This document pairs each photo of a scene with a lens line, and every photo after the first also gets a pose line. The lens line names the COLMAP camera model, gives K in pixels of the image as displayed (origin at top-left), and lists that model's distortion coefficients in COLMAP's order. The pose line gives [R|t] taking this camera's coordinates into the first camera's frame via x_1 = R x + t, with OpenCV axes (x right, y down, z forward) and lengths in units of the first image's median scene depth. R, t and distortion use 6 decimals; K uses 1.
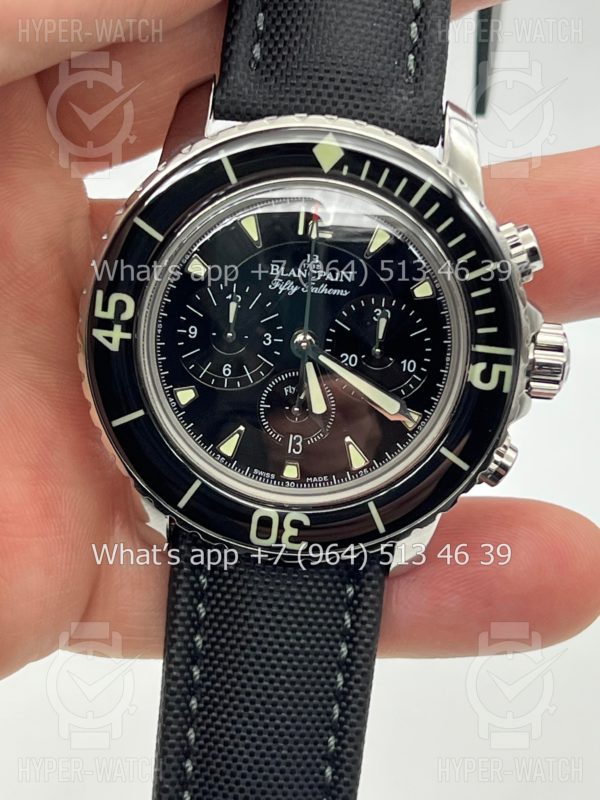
lens RADIAL K [[1831.2, 0, 300.0], [0, 1831.2, 400.0], [0, 0, 1]] dist [0.220501, -3.634031]
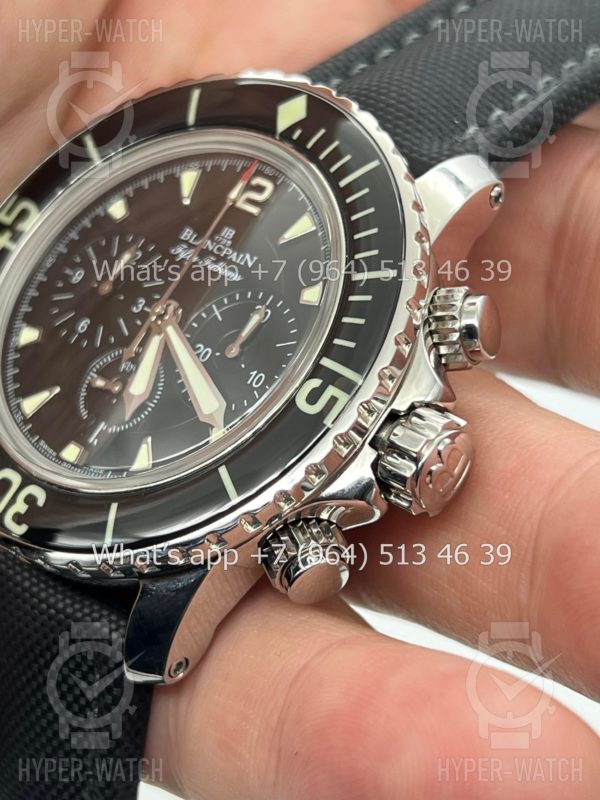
lens RADIAL K [[1831.2, 0, 300.0], [0, 1831.2, 400.0], [0, 0, 1]] dist [0.220501, -3.634031]
pose [[0.767886, 0.260835, -0.585077, 0.521295], [-0.541562, 0.752161, -0.375451, 0.263529], [0.342142, 0.605160, 0.718833, 0.472969]]
